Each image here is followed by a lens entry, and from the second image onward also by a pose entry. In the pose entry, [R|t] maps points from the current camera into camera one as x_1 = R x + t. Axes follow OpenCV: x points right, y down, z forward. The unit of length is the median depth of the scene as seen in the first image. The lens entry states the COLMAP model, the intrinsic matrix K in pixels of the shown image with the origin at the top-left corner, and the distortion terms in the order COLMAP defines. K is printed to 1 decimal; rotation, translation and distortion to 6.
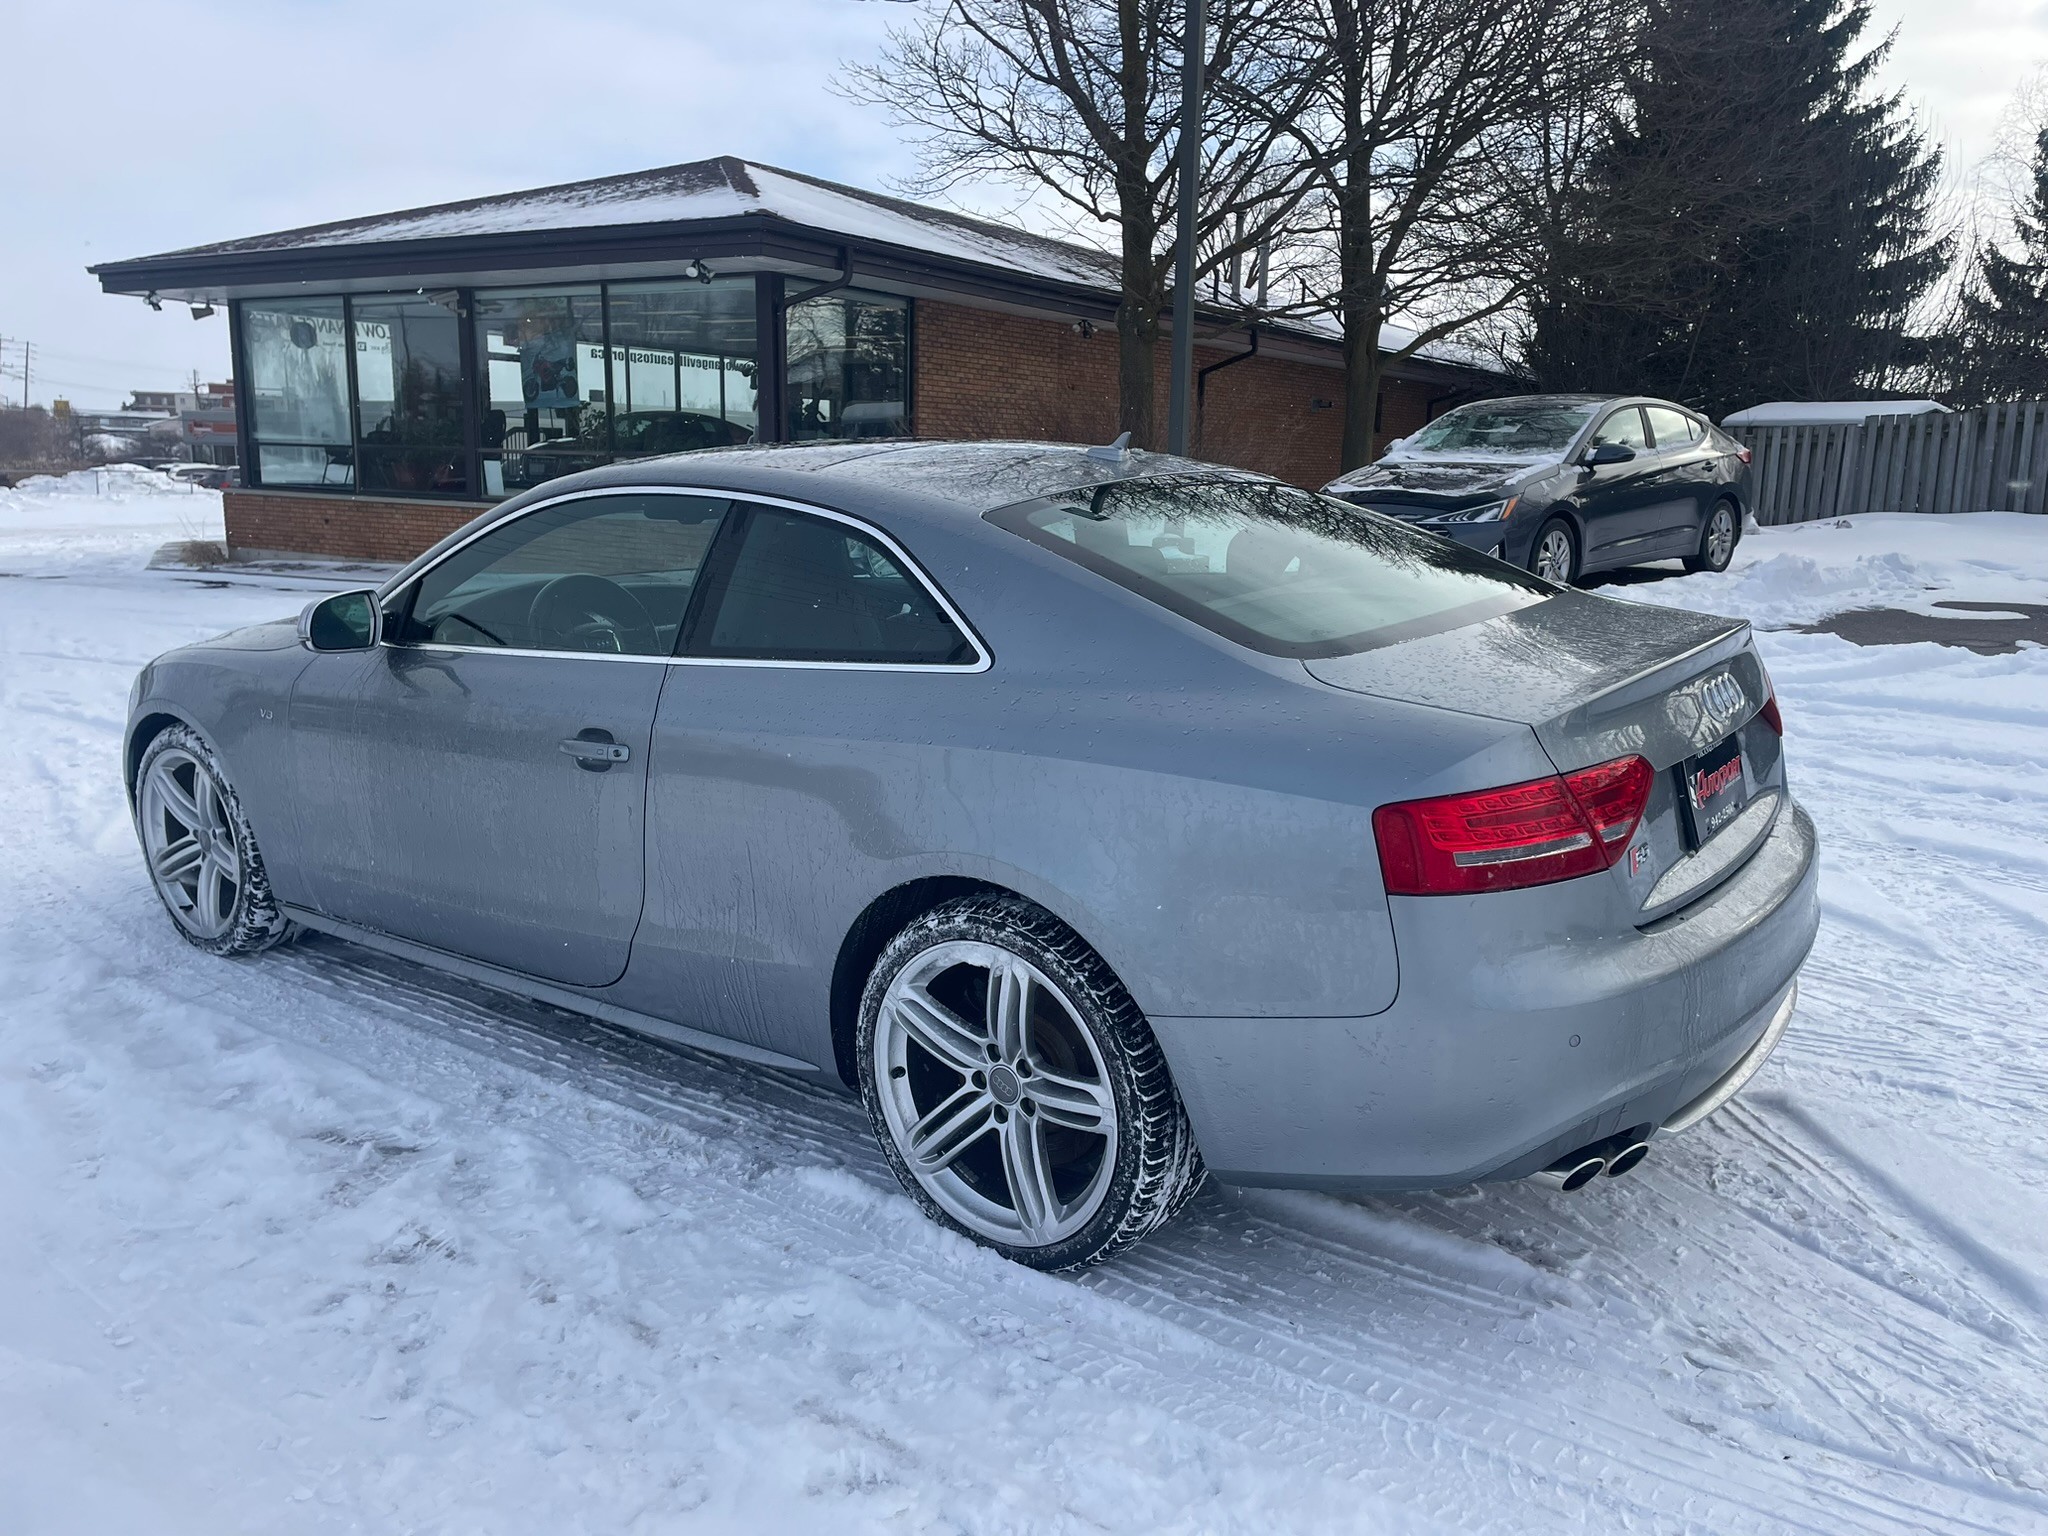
lens RADIAL K [[1557.4, 0, 1028.1], [0, 1557.4, 751.7], [0, 0, 1]] dist [0.079645, -0.099721]
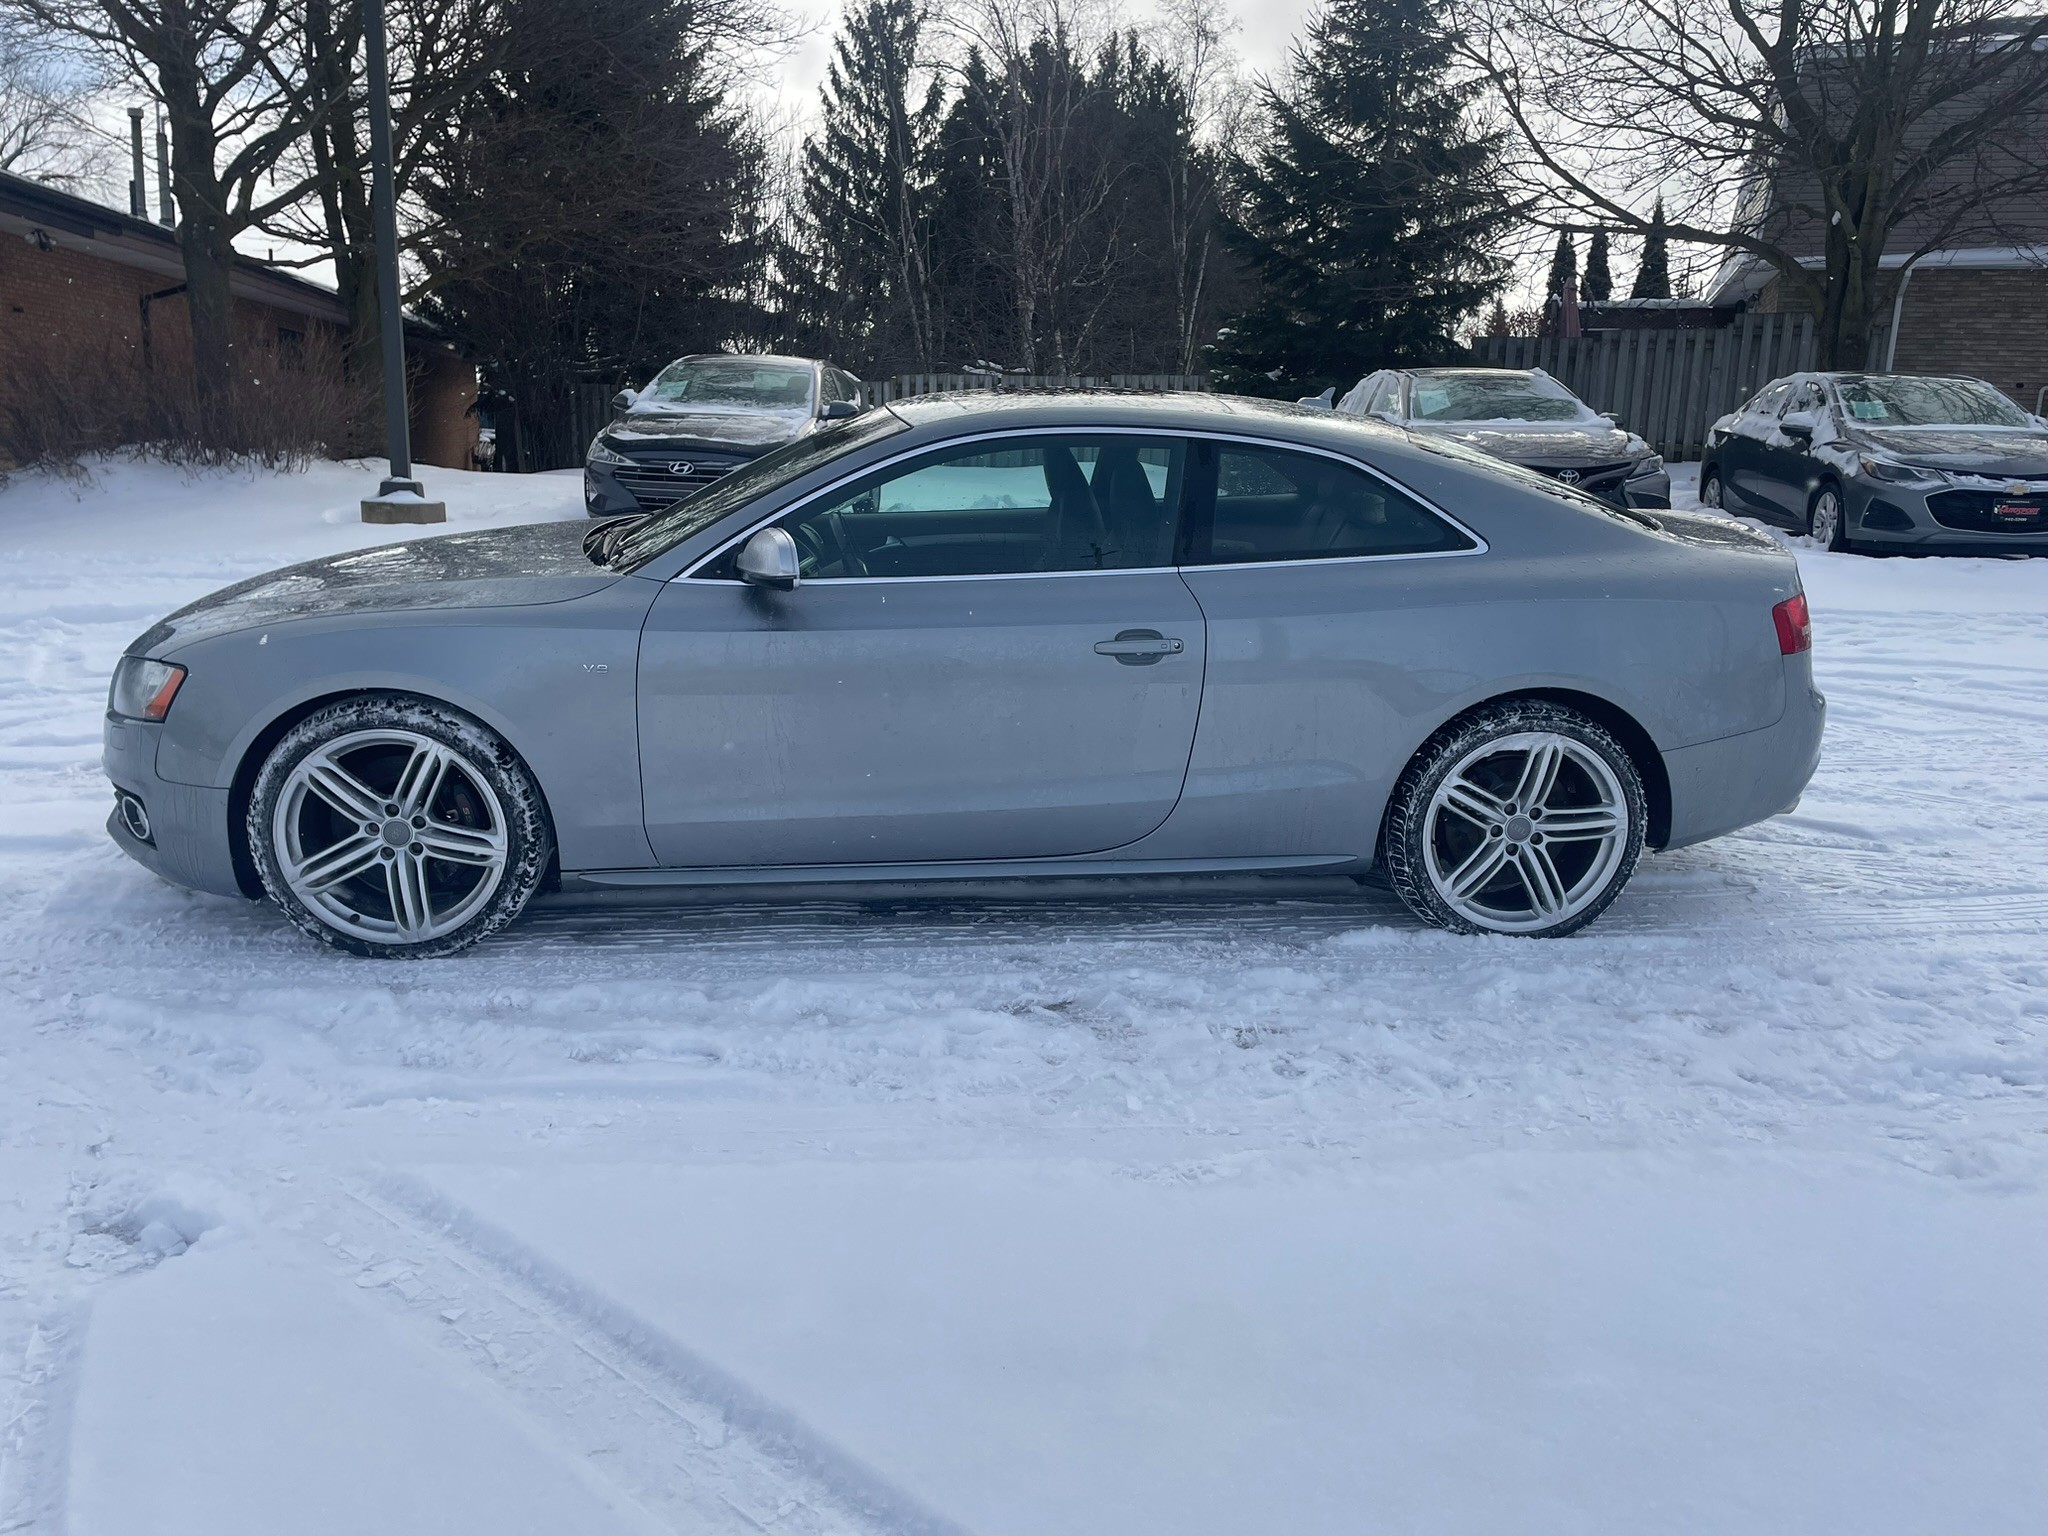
lens RADIAL K [[1557.4, 0, 1006.3], [0, 1557.4, 783.1], [0, 0, 1]] dist [0.079645, -0.099721]
pose [[0.740978, -0.141428, 0.656467, -1.330411], [0.109708, 0.989932, 0.089437, -0.018770], [-0.662507, 0.005749, 0.749034, 0.190762]]
